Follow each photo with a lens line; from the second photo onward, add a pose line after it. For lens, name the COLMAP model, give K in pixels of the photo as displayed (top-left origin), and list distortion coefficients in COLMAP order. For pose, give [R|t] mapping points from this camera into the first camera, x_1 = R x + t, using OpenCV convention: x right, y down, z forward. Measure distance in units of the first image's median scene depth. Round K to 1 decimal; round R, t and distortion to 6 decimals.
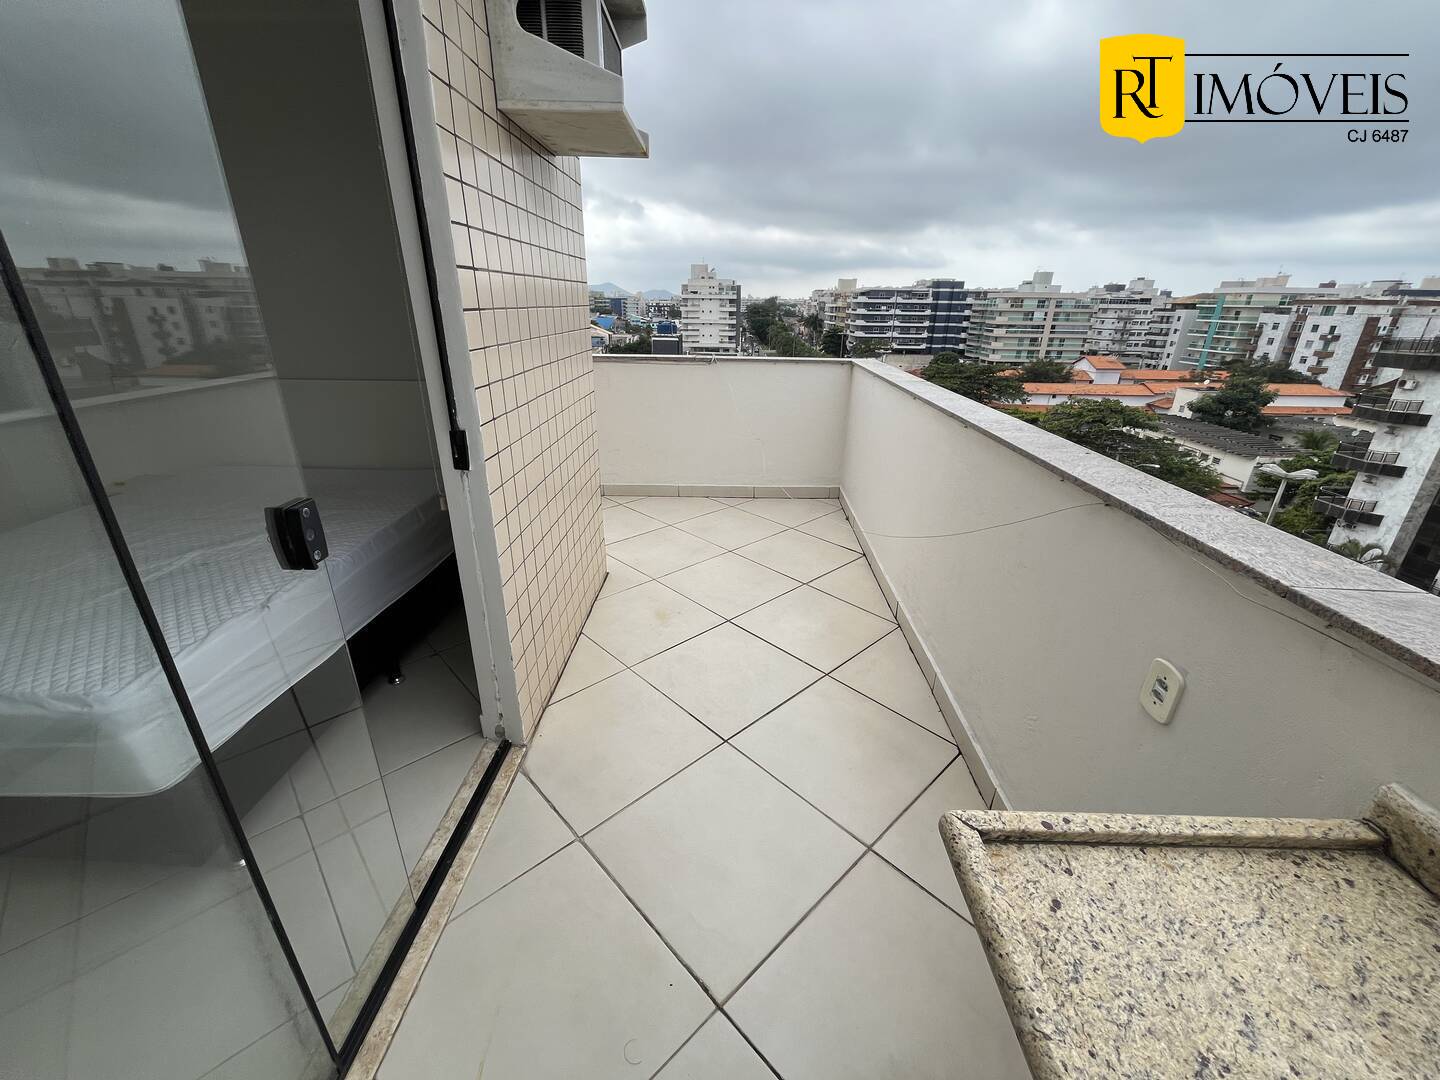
lens RADIAL K [[579.1, 0, 719.8], [0, 579.1, 536.0], [0, 0, 1]] dist [-0.002204, -0.000627]
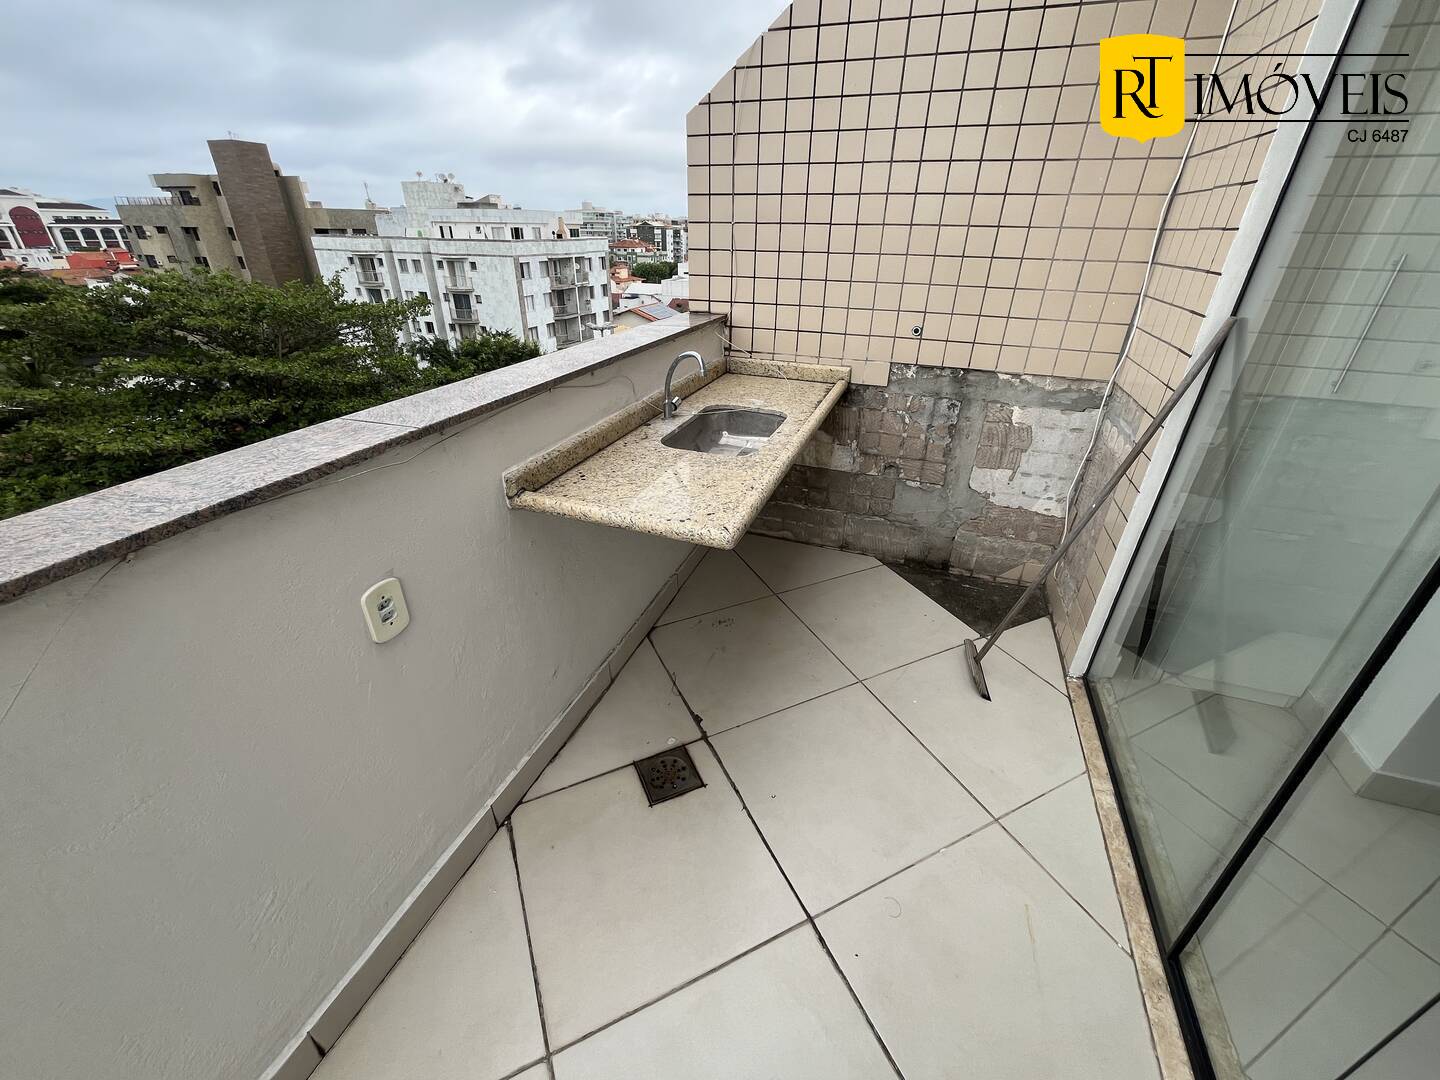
lens RADIAL K [[579.1, 0, 719.8], [0, 579.1, 536.0], [0, 0, 1]] dist [-0.002204, -0.000627]
pose [[-0.948657, -0.173431, 0.264521, -0.001537], [0.092021, 0.648786, 0.755386, -0.502531], [-0.302625, 0.740944, -0.599517, 1.341529]]
